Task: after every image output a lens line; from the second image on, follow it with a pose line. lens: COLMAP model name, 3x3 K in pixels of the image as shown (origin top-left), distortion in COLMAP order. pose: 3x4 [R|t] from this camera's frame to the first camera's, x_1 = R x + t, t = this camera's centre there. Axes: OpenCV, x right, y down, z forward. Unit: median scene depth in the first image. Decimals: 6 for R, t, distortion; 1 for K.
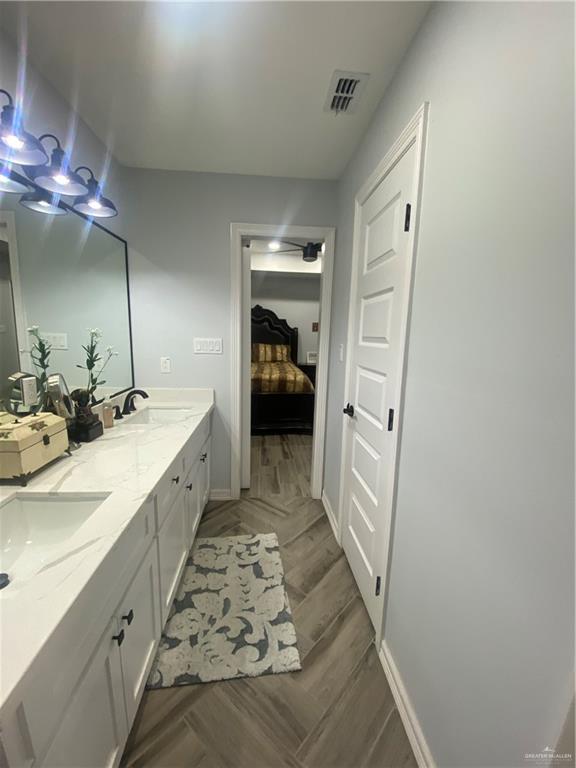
lens RADIAL K [[307.0, 0, 288.0], [0, 307.0, 384.0], [0, 0, 1]] dist [-0.002483, -0.000205]
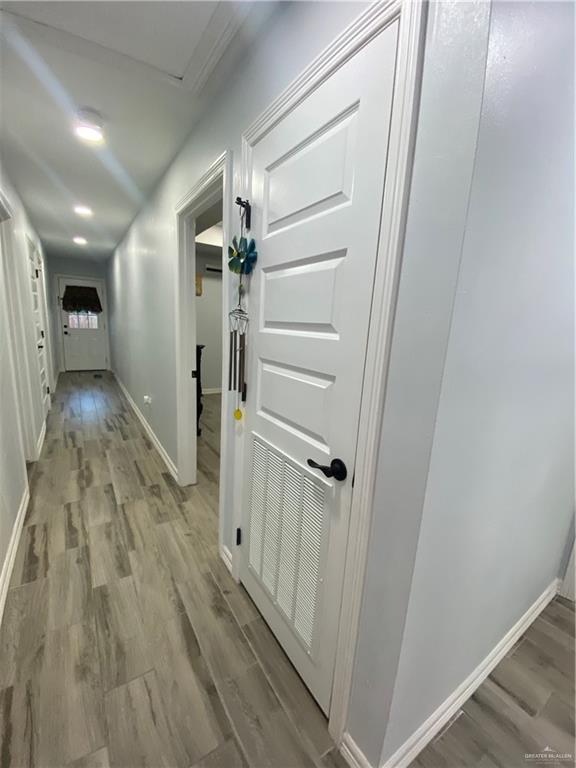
lens RADIAL K [[307.0, 0, 288.0], [0, 307.0, 384.0], [0, 0, 1]] dist [-0.002483, -0.000205]
pose [[0.895552, -0.070427, 0.439348, -0.069938], [0.046202, 0.996775, 0.065606, -0.054841], [-0.442552, -0.038455, 0.895918, 0.338925]]
